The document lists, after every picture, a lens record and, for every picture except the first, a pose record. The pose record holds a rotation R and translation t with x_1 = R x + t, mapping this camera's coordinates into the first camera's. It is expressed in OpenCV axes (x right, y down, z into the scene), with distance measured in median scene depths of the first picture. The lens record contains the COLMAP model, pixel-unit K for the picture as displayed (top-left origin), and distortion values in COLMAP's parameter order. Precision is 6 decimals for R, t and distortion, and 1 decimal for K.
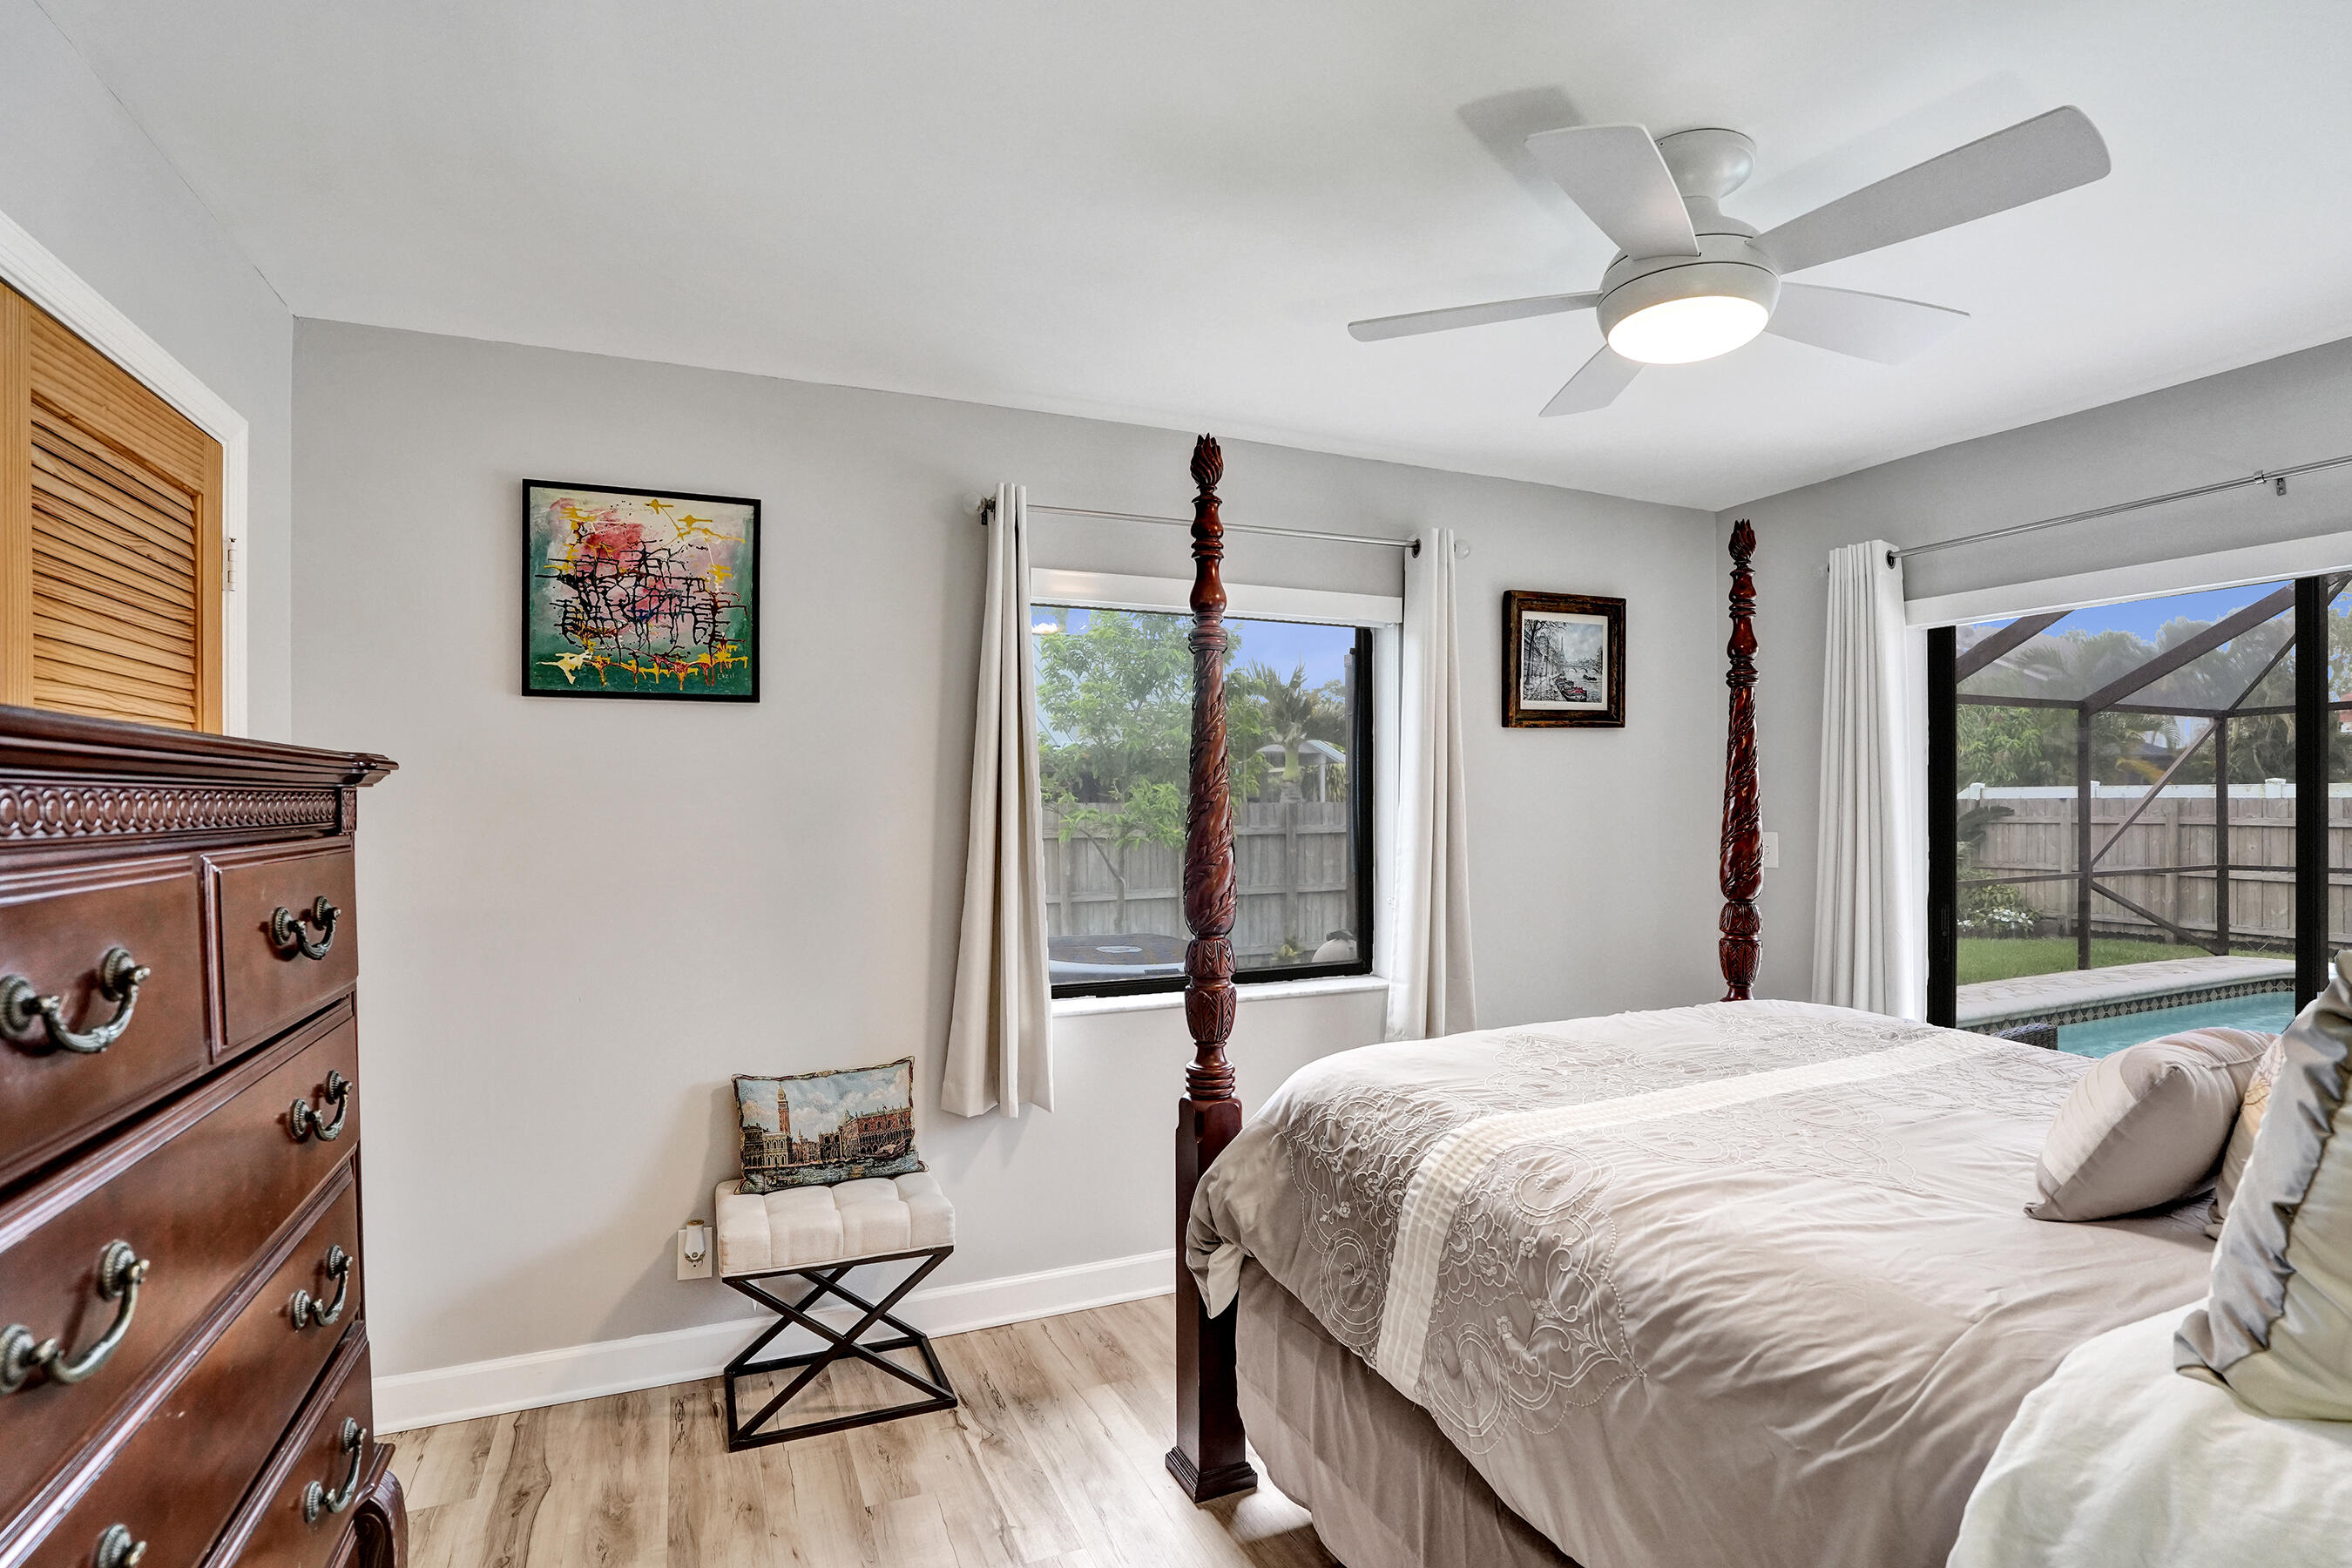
lens RADIAL K [[1114.2, 0, 1168.7], [0, 1114.2, 809.5], [0, 0, 1]] dist [-0.072274, 0.029023]
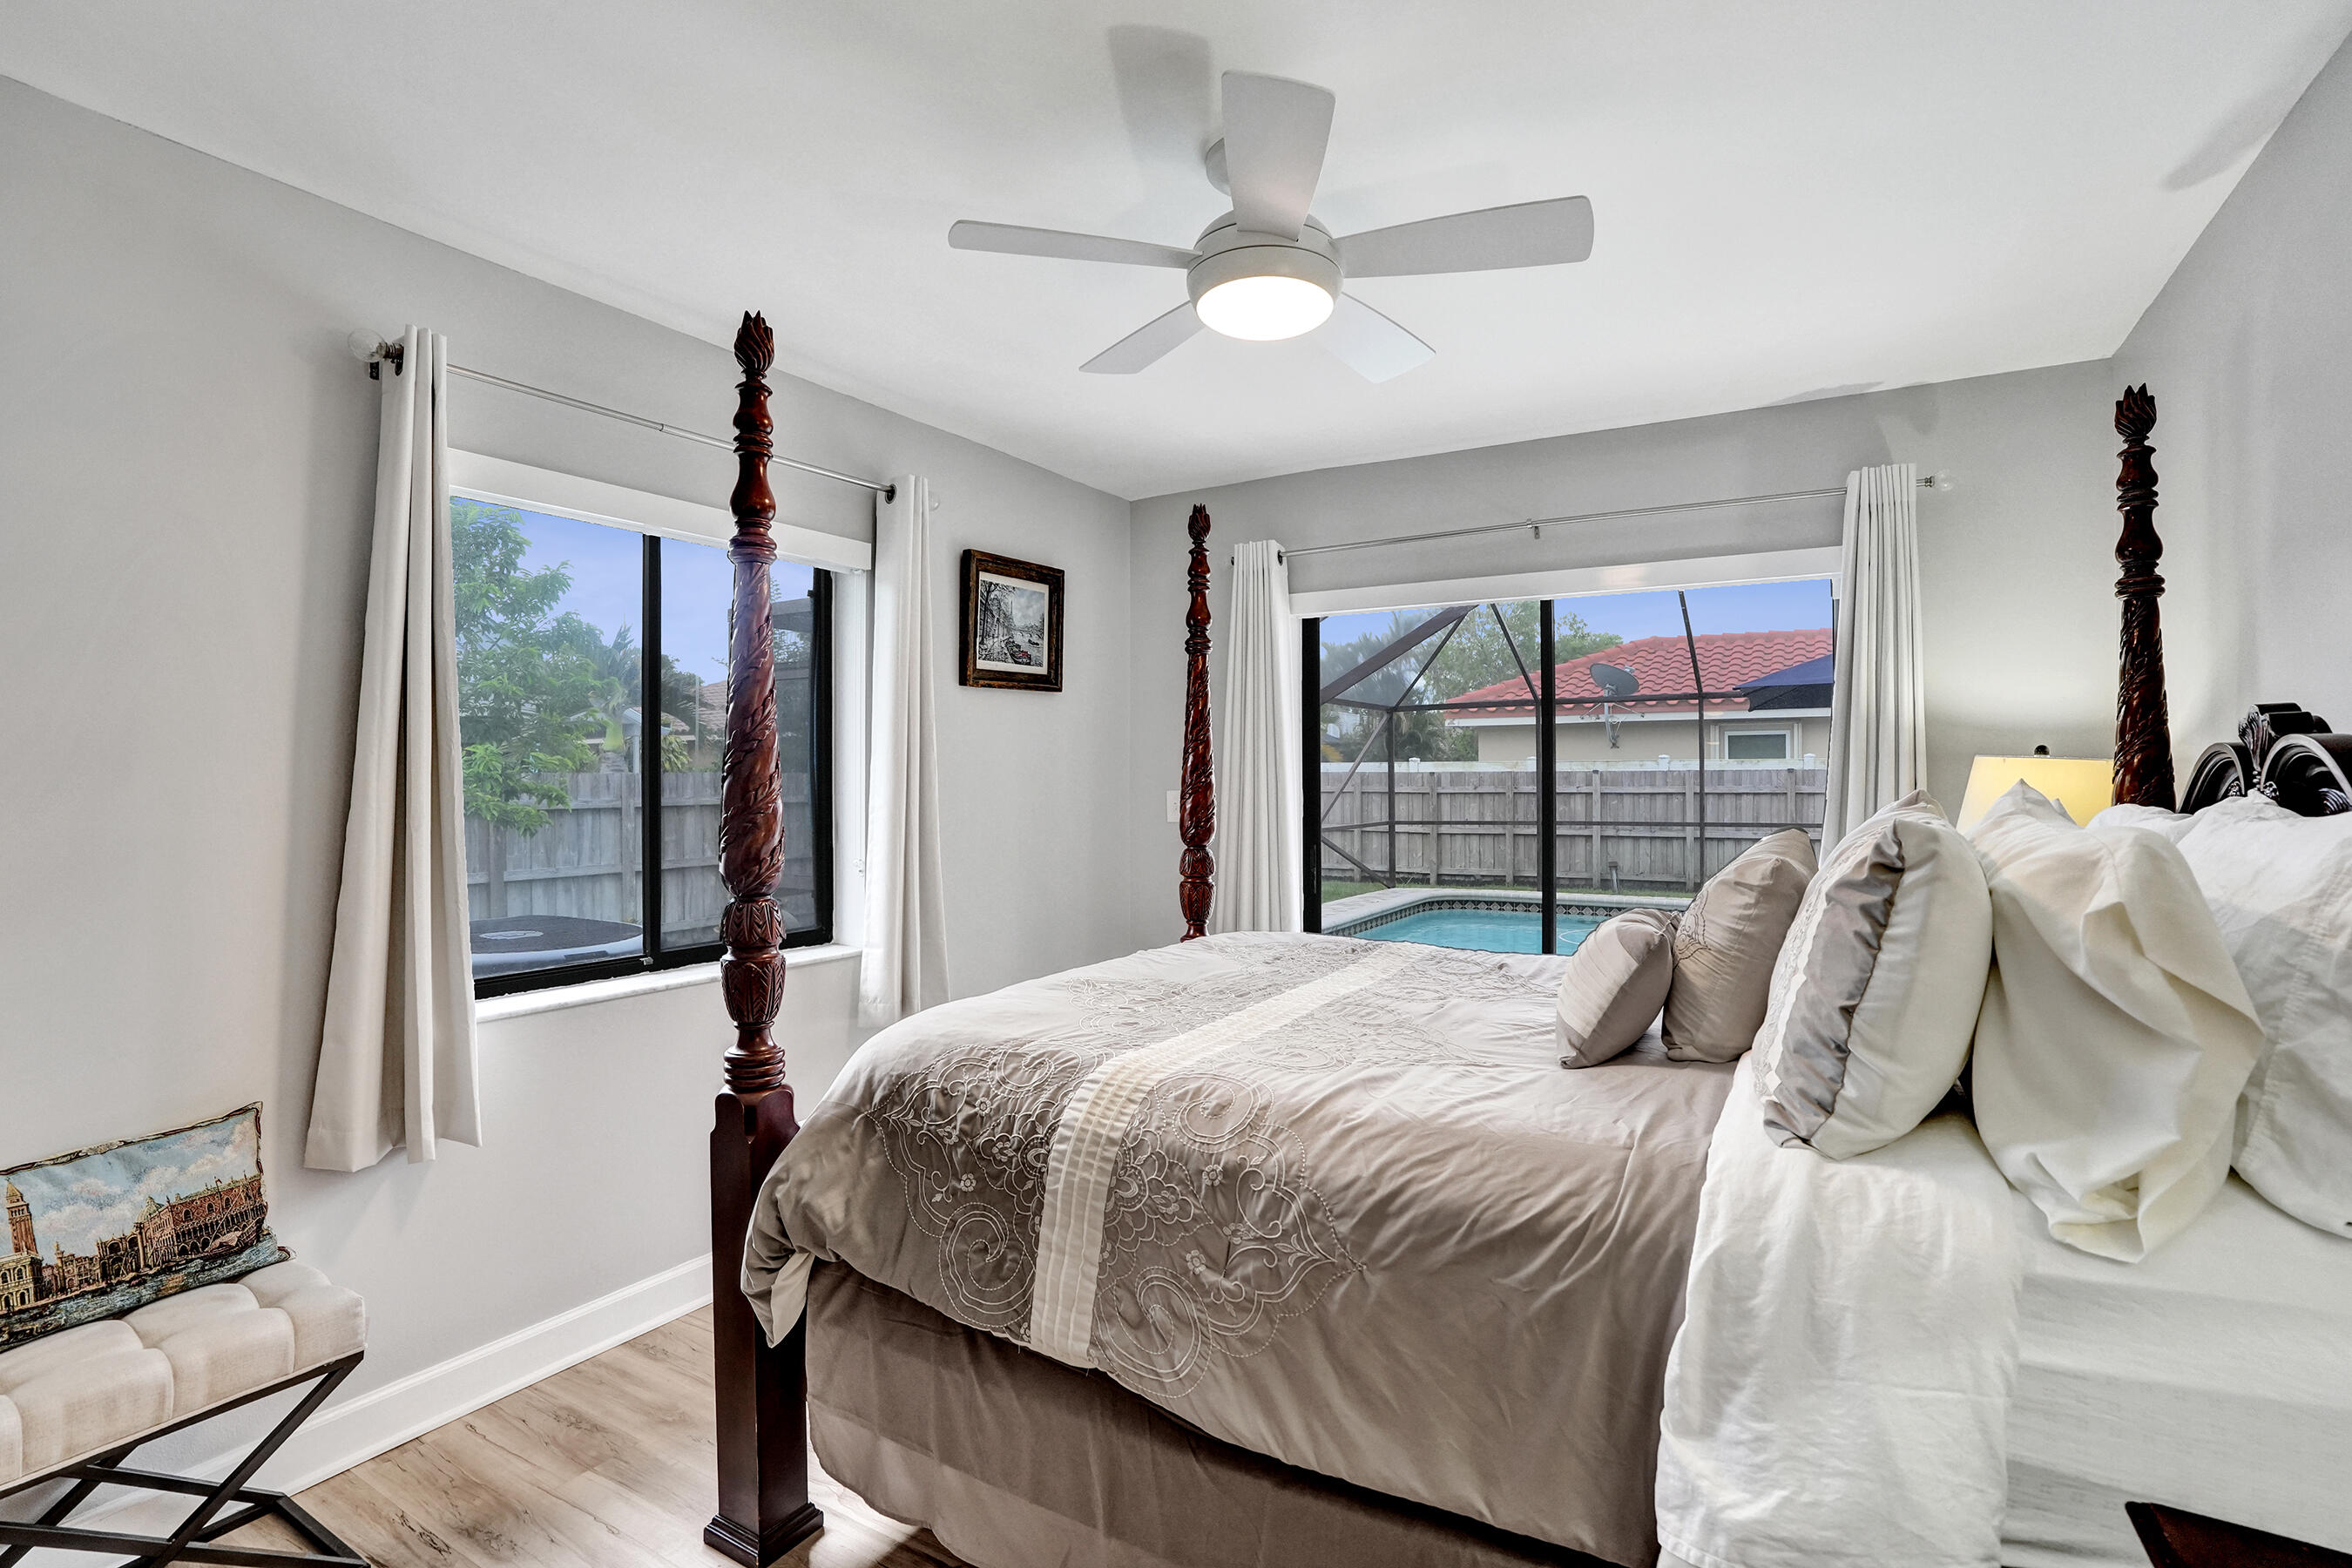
lens RADIAL K [[1096.7, 0, 1171.0], [0, 1096.7, 782.8], [0, 0, 1]] dist [-0.071416, 0.026843]
pose [[0.817946, -0.001511, 0.575293, -0.196659], [0.004862, 0.999979, -0.004286, 0.033105], [-0.575275, 0.006303, 0.817936, 0.151053]]
